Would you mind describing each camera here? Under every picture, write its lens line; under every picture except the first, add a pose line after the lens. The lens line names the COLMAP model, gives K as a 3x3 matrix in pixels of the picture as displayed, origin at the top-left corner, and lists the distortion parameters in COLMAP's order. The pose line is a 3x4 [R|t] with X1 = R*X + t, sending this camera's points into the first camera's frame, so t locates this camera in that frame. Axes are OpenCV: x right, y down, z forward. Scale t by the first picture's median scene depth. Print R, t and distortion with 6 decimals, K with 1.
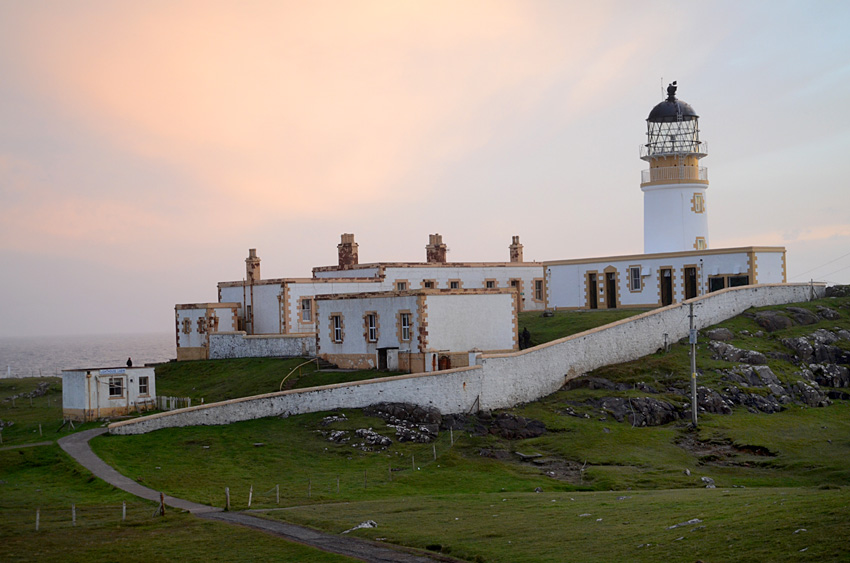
lens RADIAL K [[1505.3, 0, 425.0], [0, 1505.3, 281.5], [0, 0, 1]] dist [0.022662, 0.134553]
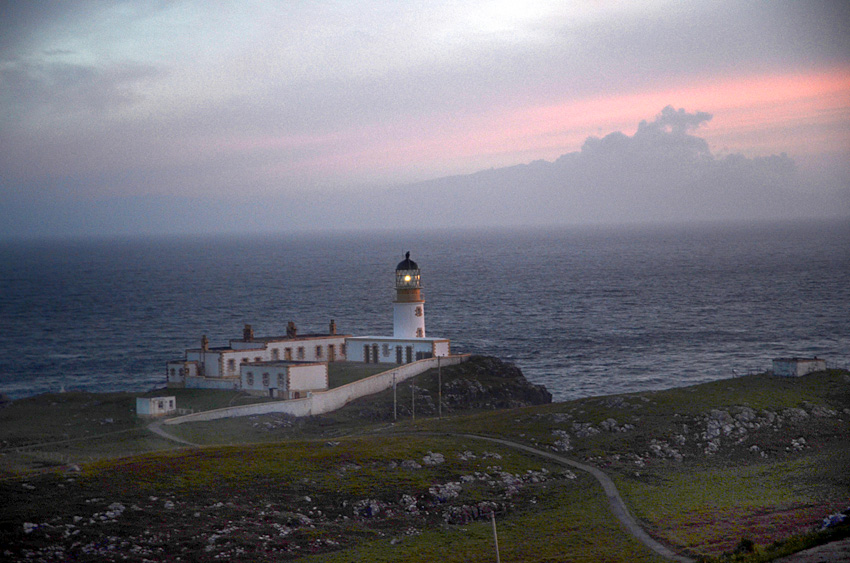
lens RADIAL K [[1195.8, 0, 425.0], [0, 1195.8, 281.5], [0, 0, 1]] dist [-0.030474, -0.009984]
pose [[0.991967, 0.013699, 0.125755, -0.025704], [-0.012053, 0.999832, -0.013842, -0.099880], [-0.125924, 0.012215, 0.991965, -0.900678]]
